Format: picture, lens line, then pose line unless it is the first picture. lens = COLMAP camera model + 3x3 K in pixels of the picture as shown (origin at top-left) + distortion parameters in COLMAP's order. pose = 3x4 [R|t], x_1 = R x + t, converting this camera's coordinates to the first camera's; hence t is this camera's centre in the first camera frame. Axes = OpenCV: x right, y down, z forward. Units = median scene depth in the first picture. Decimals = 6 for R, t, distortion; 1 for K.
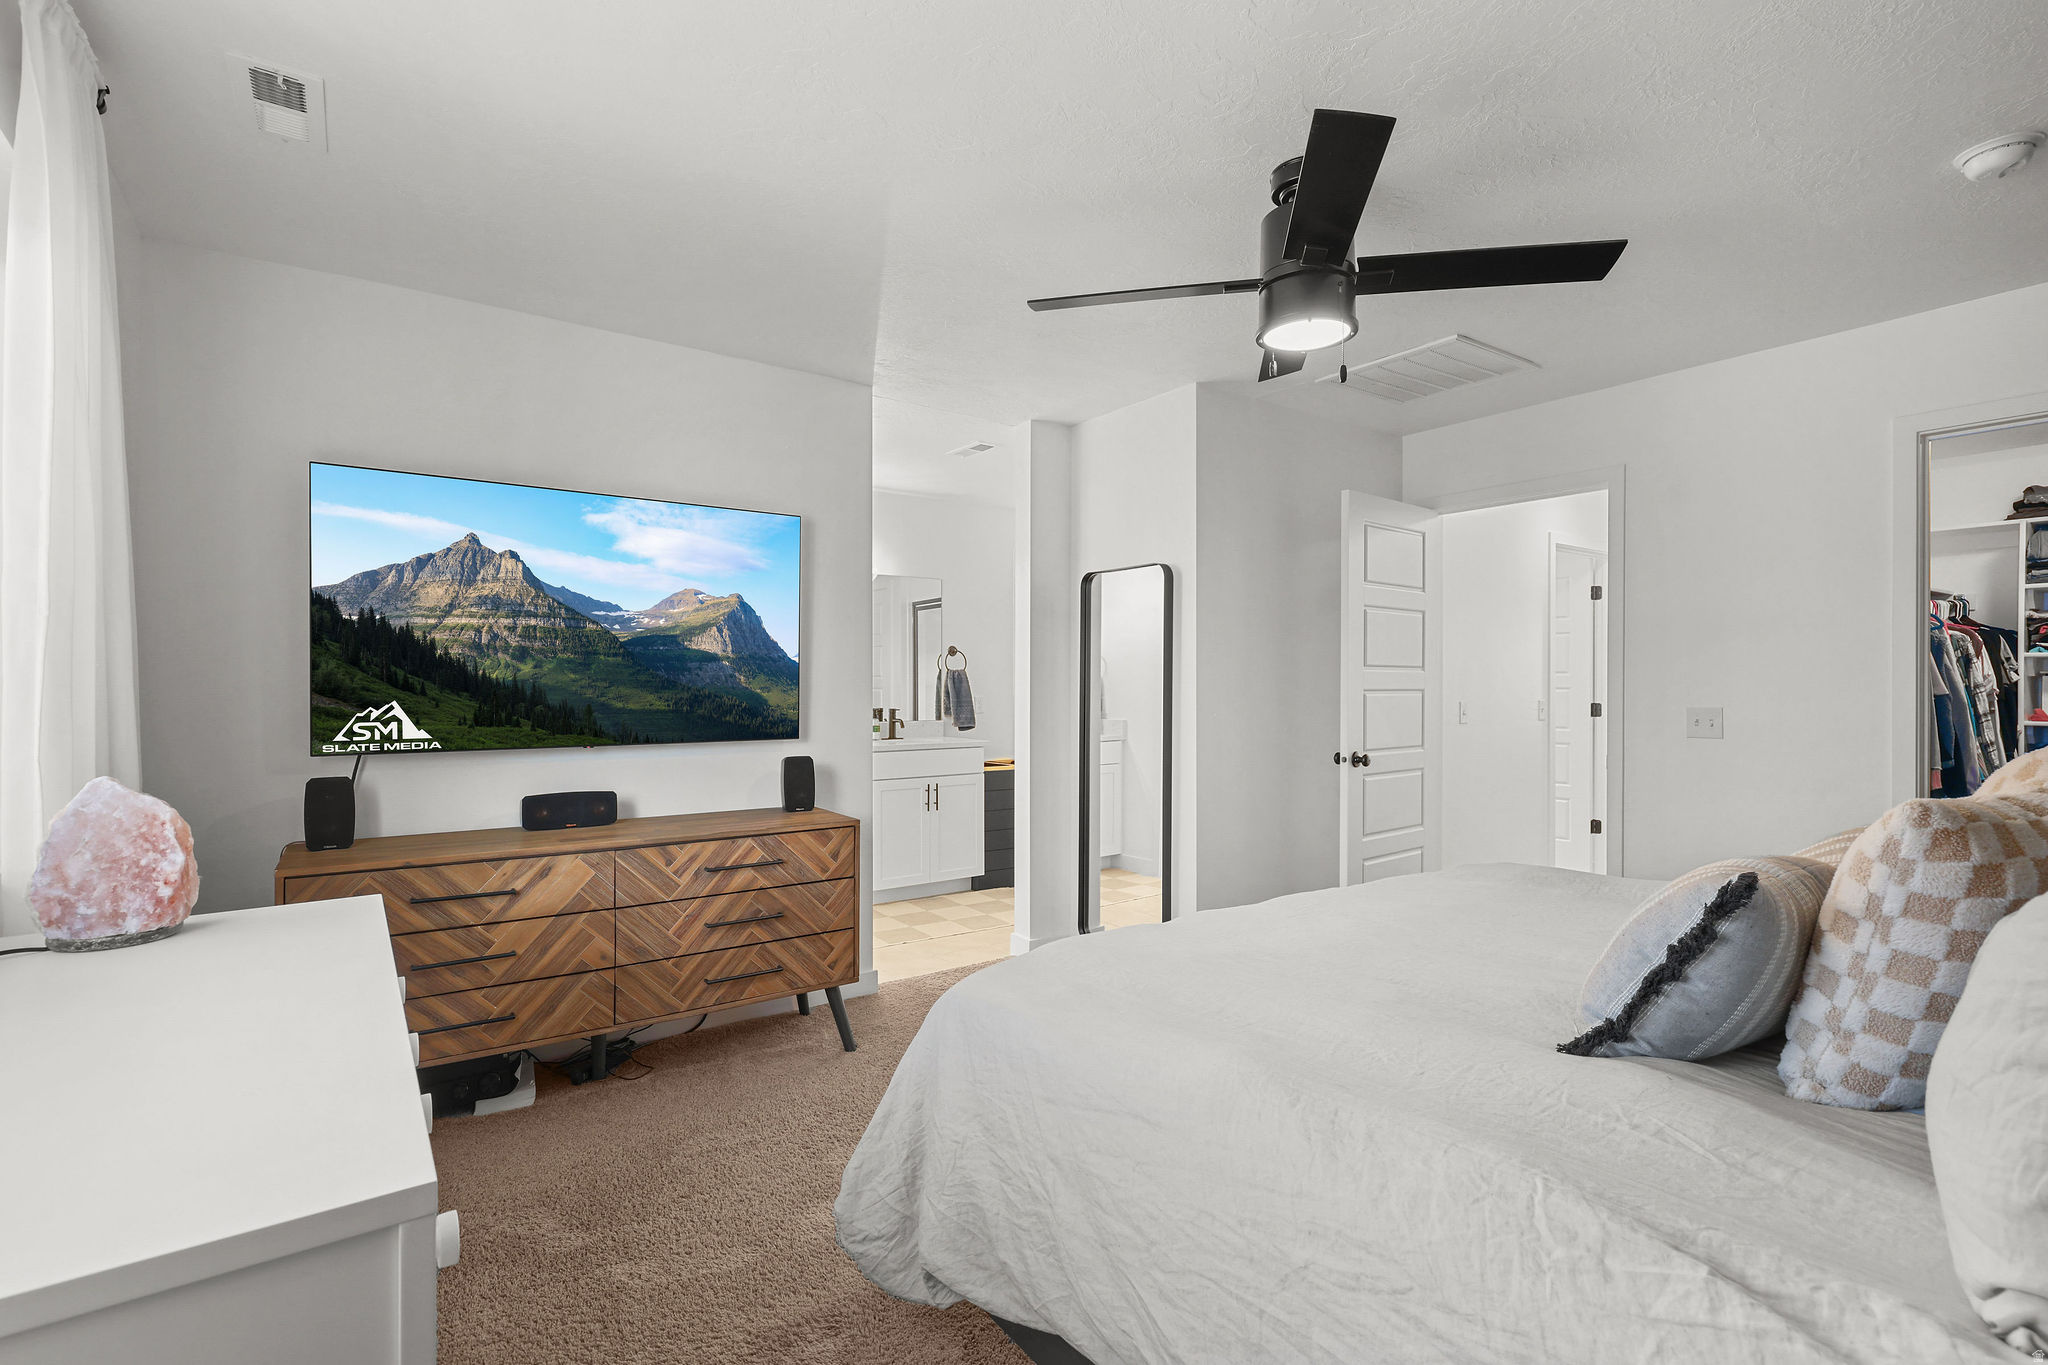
lens RADIAL K [[943.0, 0, 1019.4], [0, 943.0, 687.8], [0, 0, 1]] dist [0.000712, 0.000094]
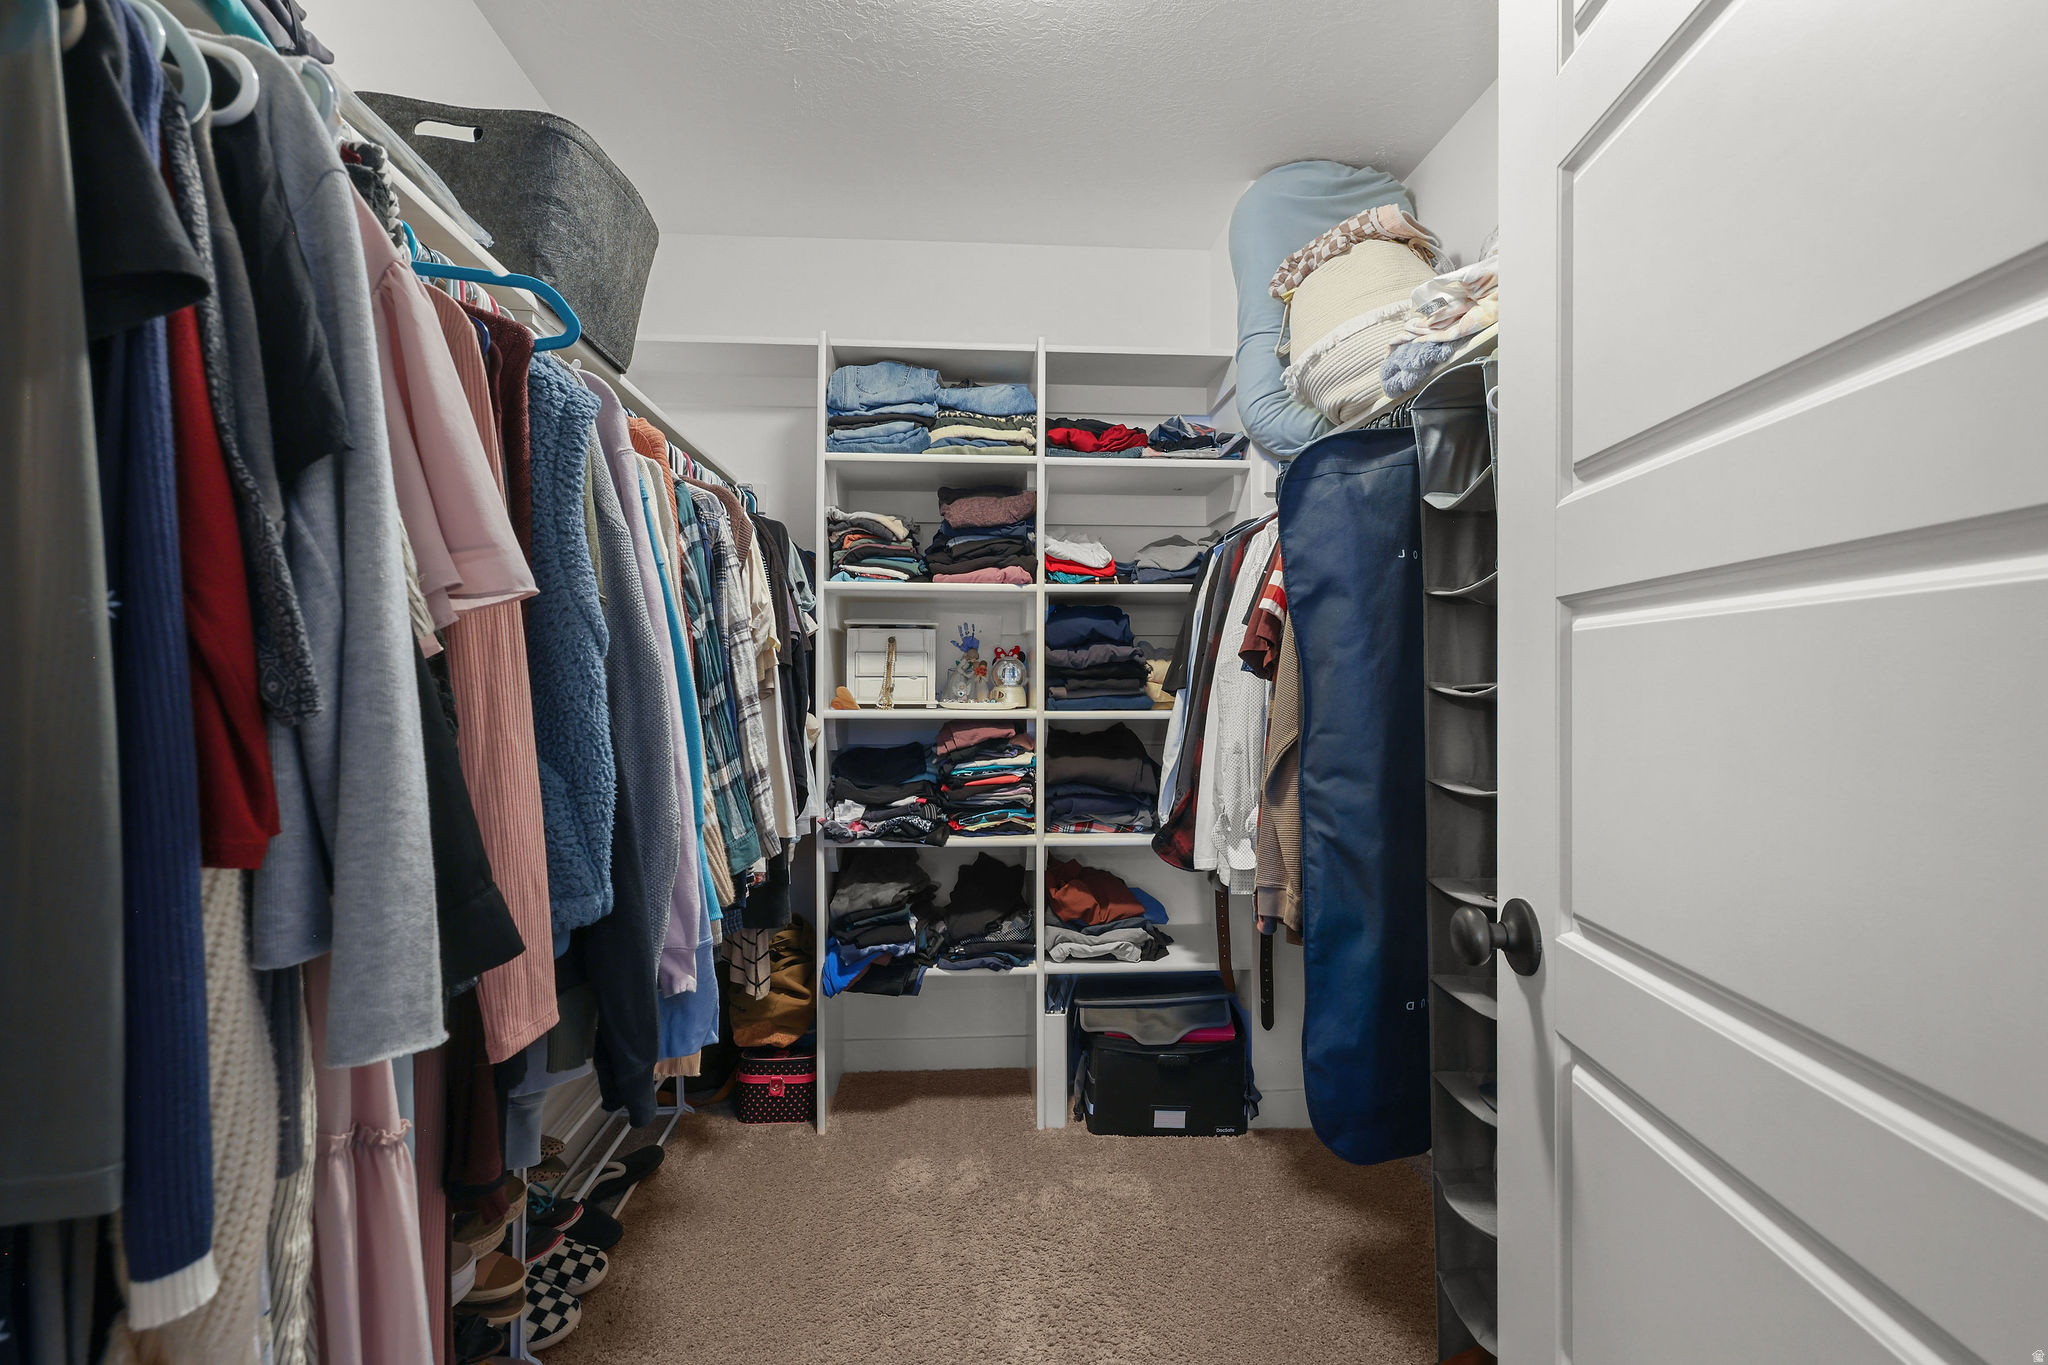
lens RADIAL K [[943.0, 0, 1022.8], [0, 943.0, 681.0], [0, 0, 1]] dist [0.000712, 0.000094]
pose [[0.529073, -0.001542, 0.848575, 0.677435], [0.000935, 0.999999, 0.001234, 0.018456], [-0.848576, 0.000141, 0.529074, 0.628458]]
